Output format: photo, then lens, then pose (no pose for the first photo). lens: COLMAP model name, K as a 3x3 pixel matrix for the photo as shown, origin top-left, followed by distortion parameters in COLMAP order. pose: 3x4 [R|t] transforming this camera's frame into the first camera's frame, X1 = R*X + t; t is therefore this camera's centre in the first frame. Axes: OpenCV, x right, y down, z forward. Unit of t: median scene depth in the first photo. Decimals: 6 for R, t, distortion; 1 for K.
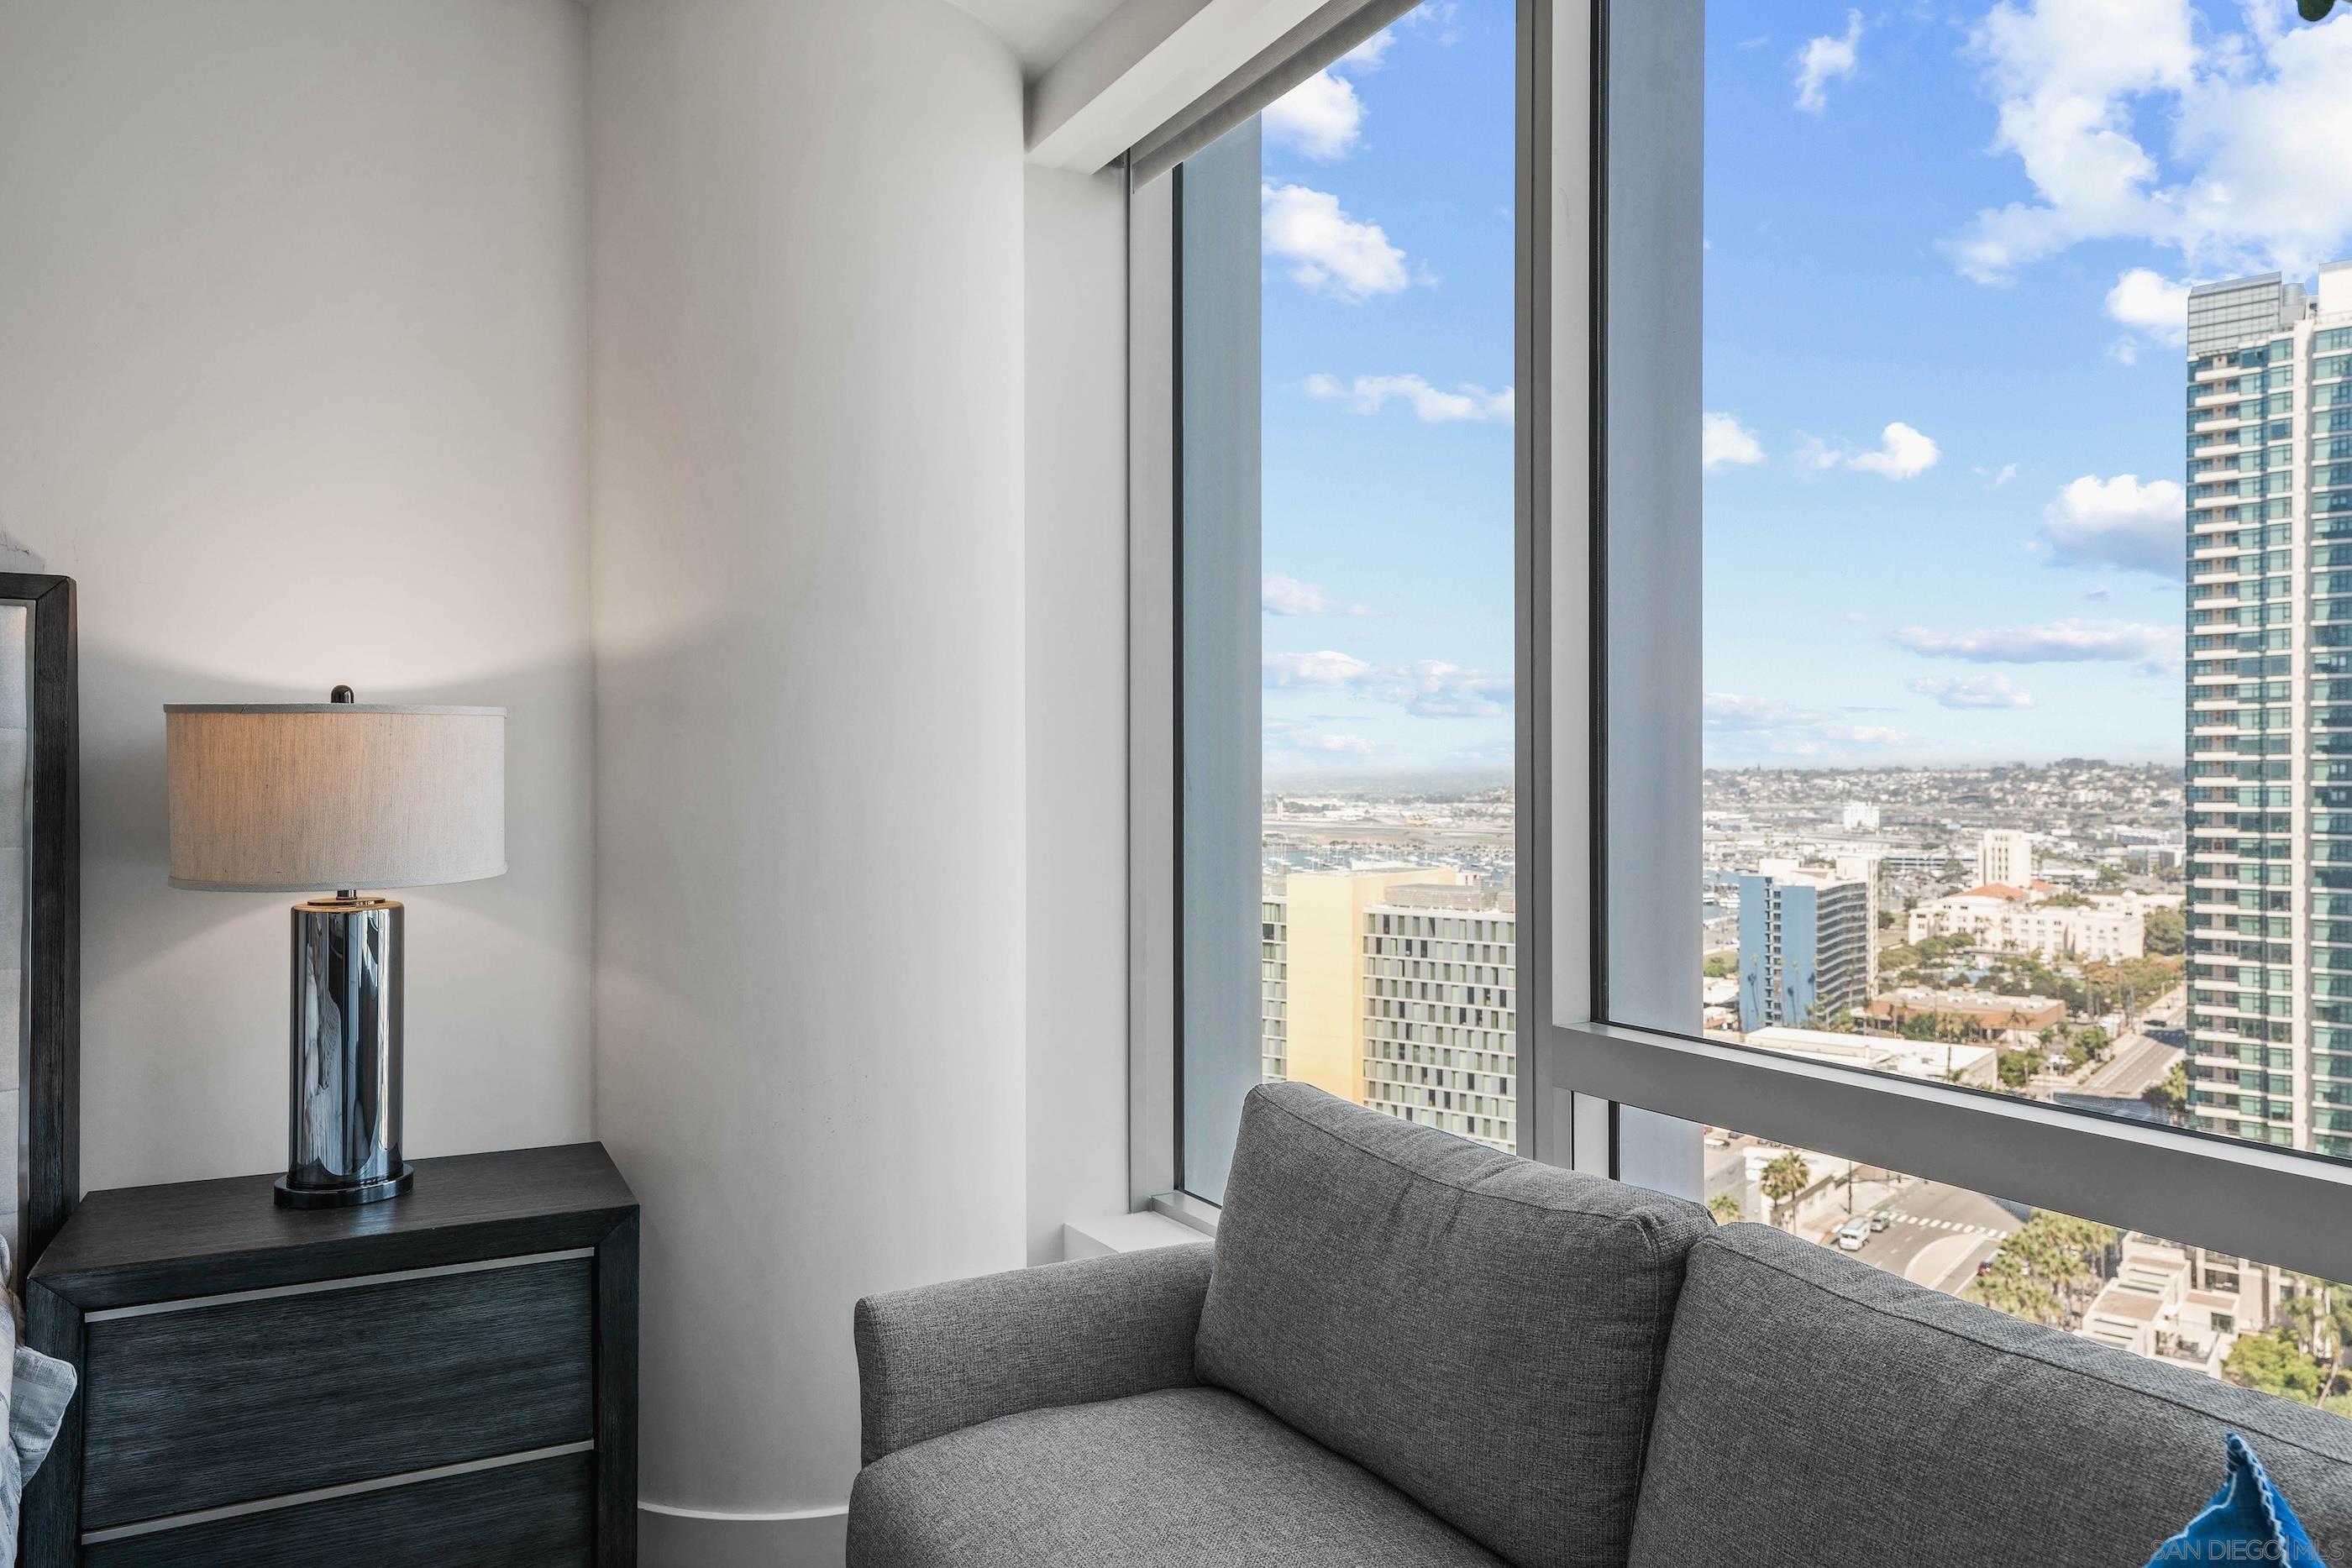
lens RADIAL K [[1603.8, 0, 1207.9], [0, 1603.8, 780.3], [0, 0, 1]] dist [0.018040, 0.024524]
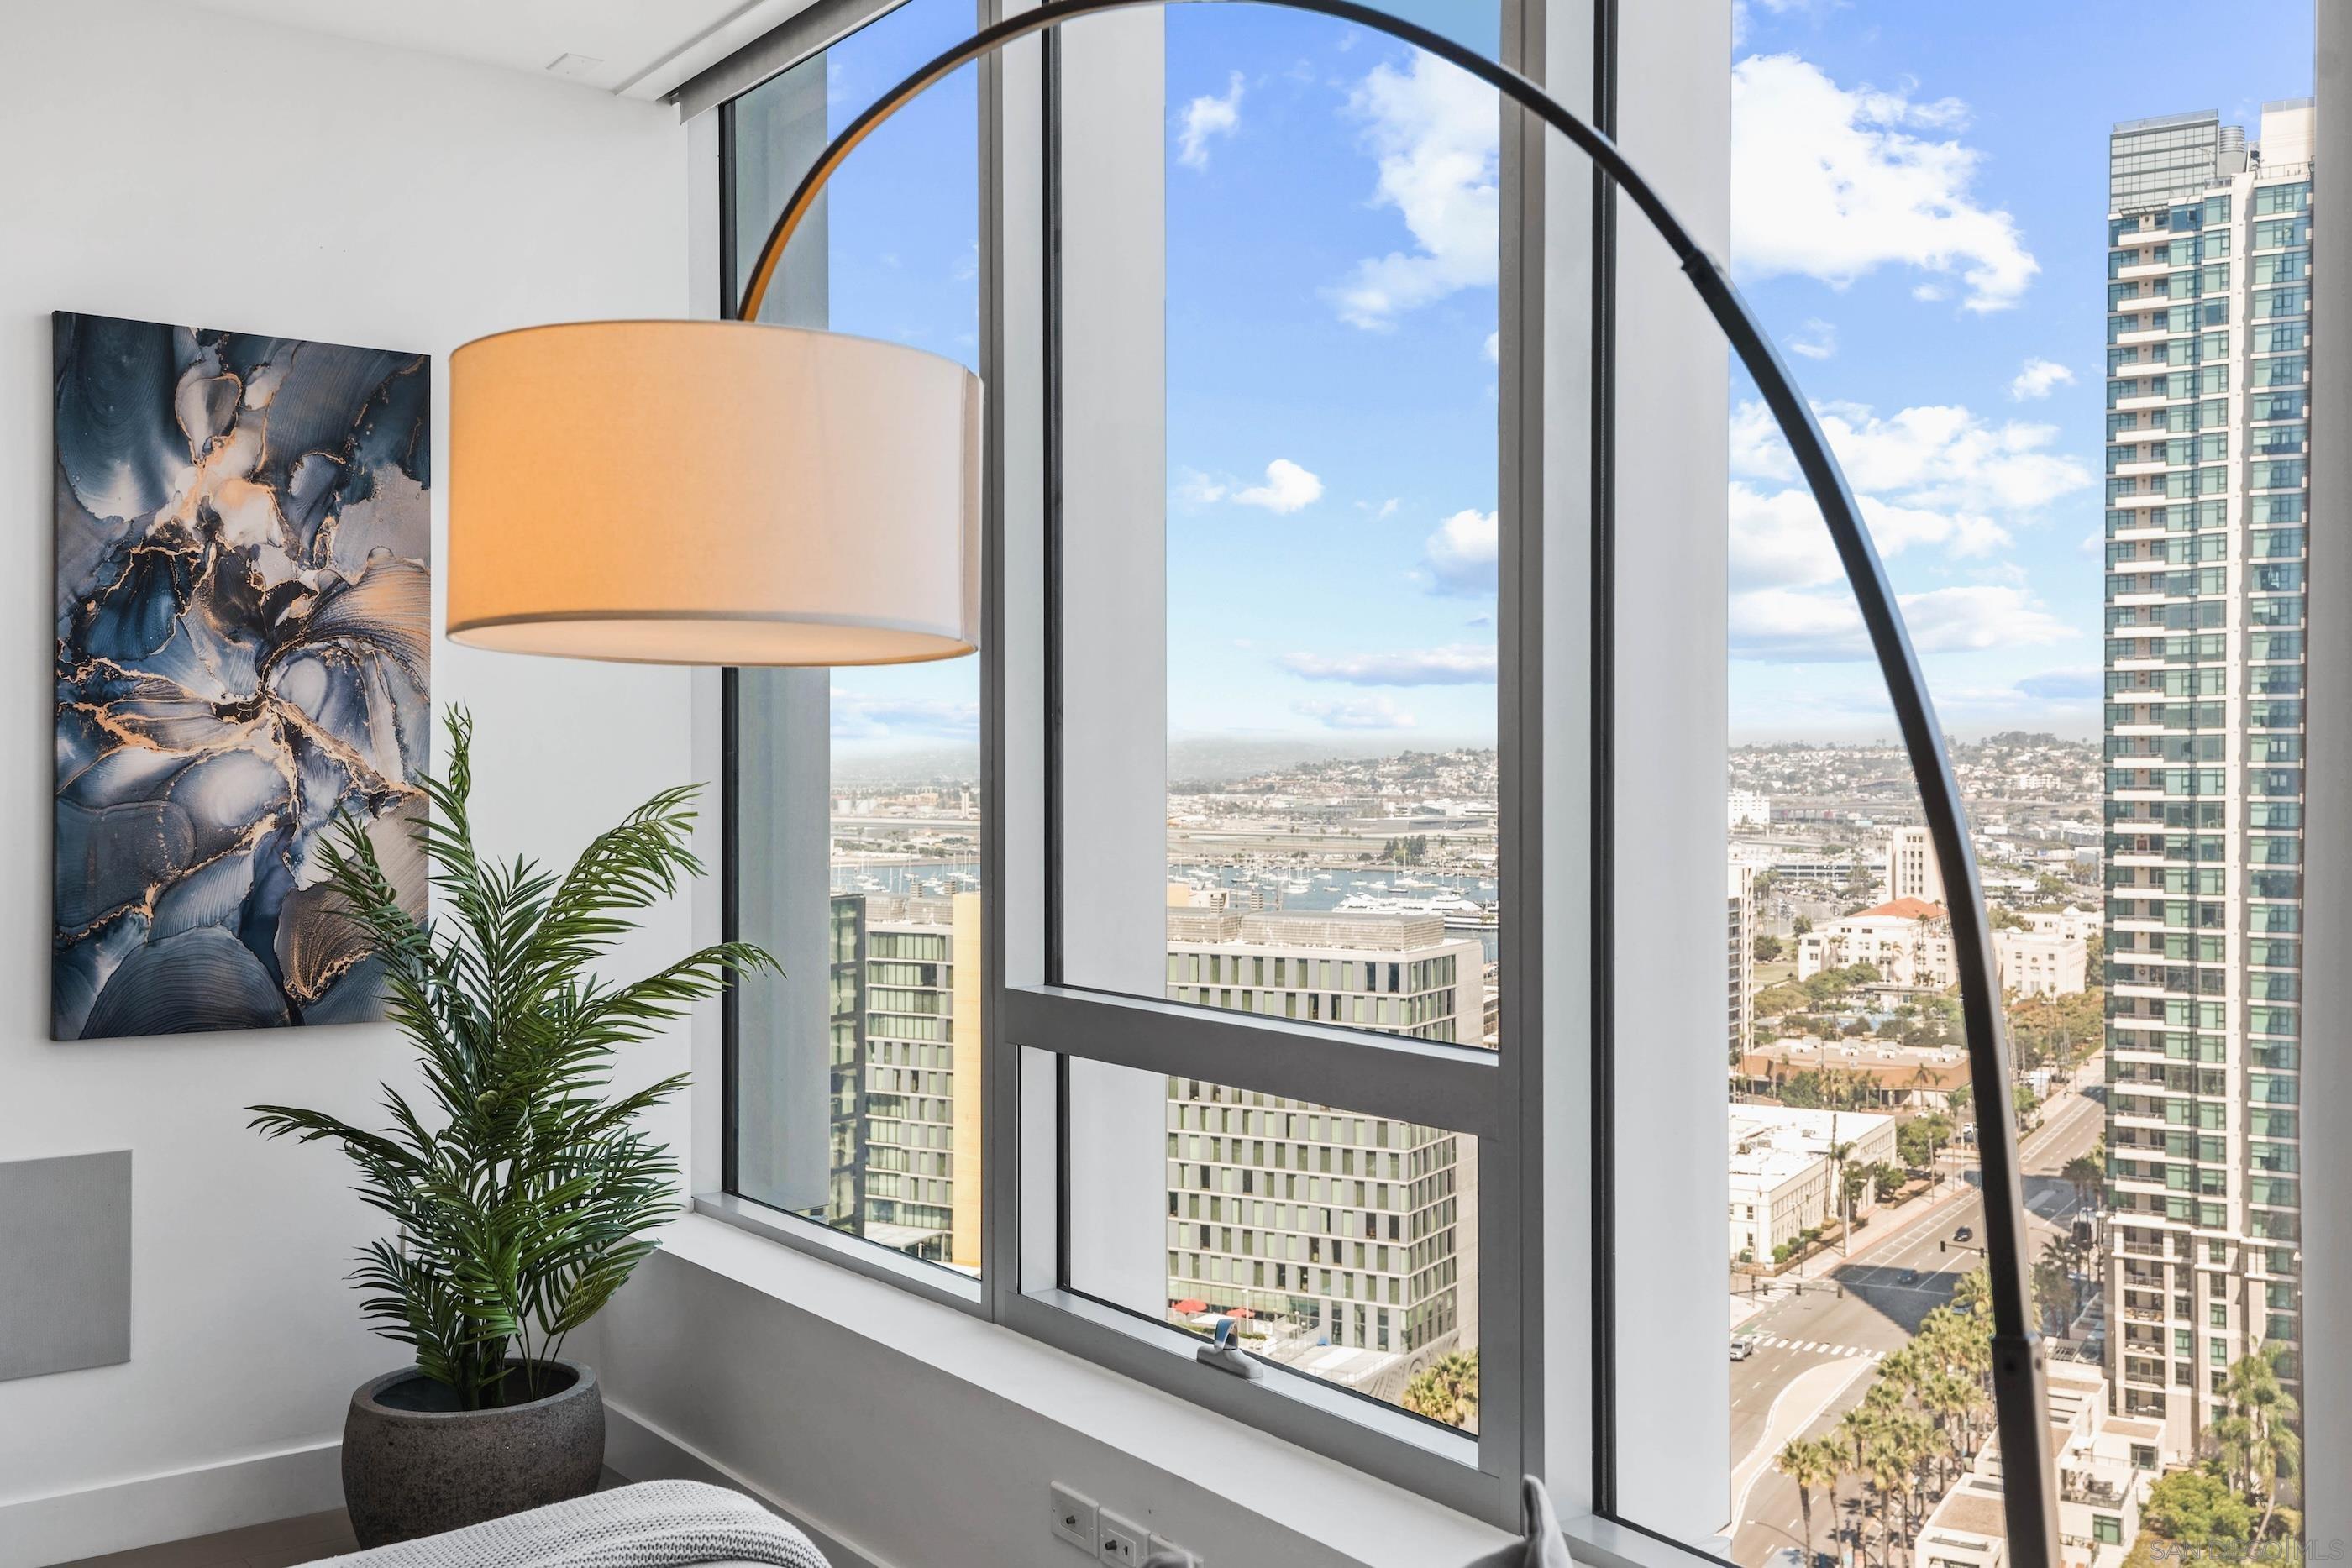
lens RADIAL K [[2267.6, 0, 1178.0], [0, 2267.6, 788.2], [0, 0, 1]] dist [0.052182, 0.000000]
pose [[0.989591, -0.002953, 0.143879, 0.006414], [0.001251, 0.999928, 0.011914, -0.001046], [-0.143903, -0.011610, 0.989524, -0.021079]]
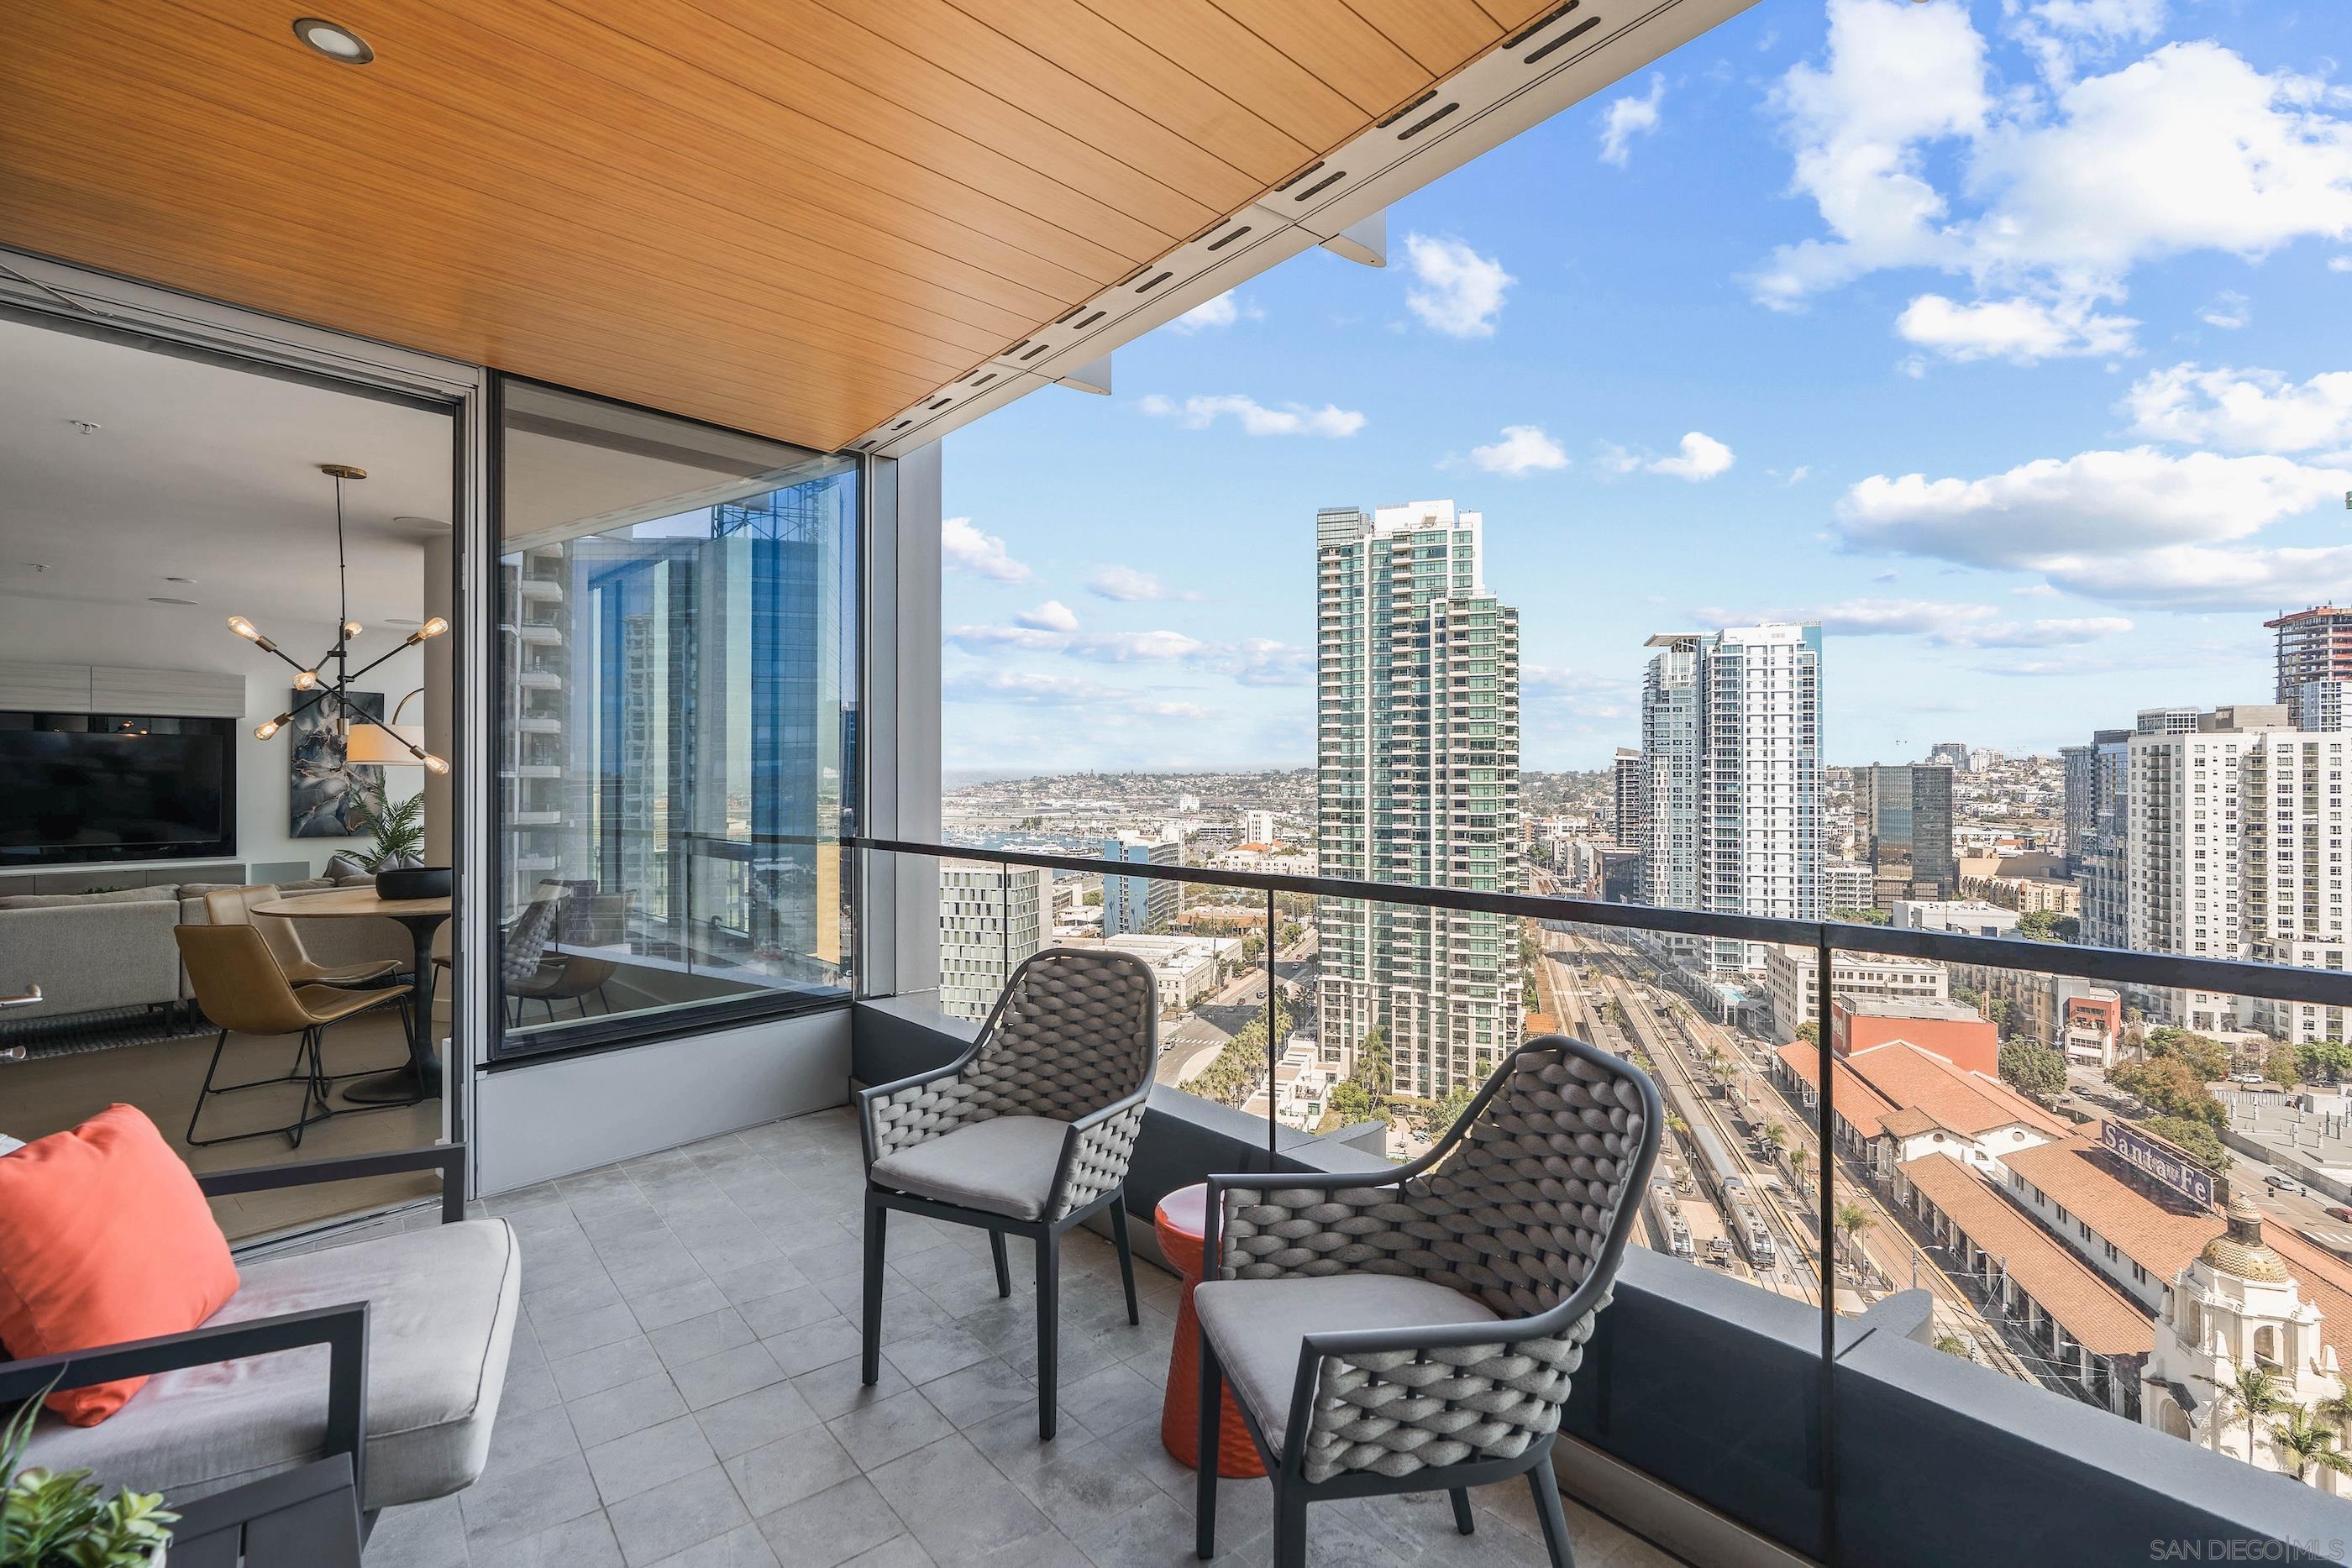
lens RADIAL K [[1074.2, 0, 1176.6], [0, 1074.2, 775.6], [0, 0, 1]] dist [-0.006651, 0.008897]
pose [[0.929466, 0.001169, 0.368905, 0.039883], [0.000565, 0.999989, -0.004593, -0.000589], [-0.368906, 0.004478, 0.929456, -0.123700]]
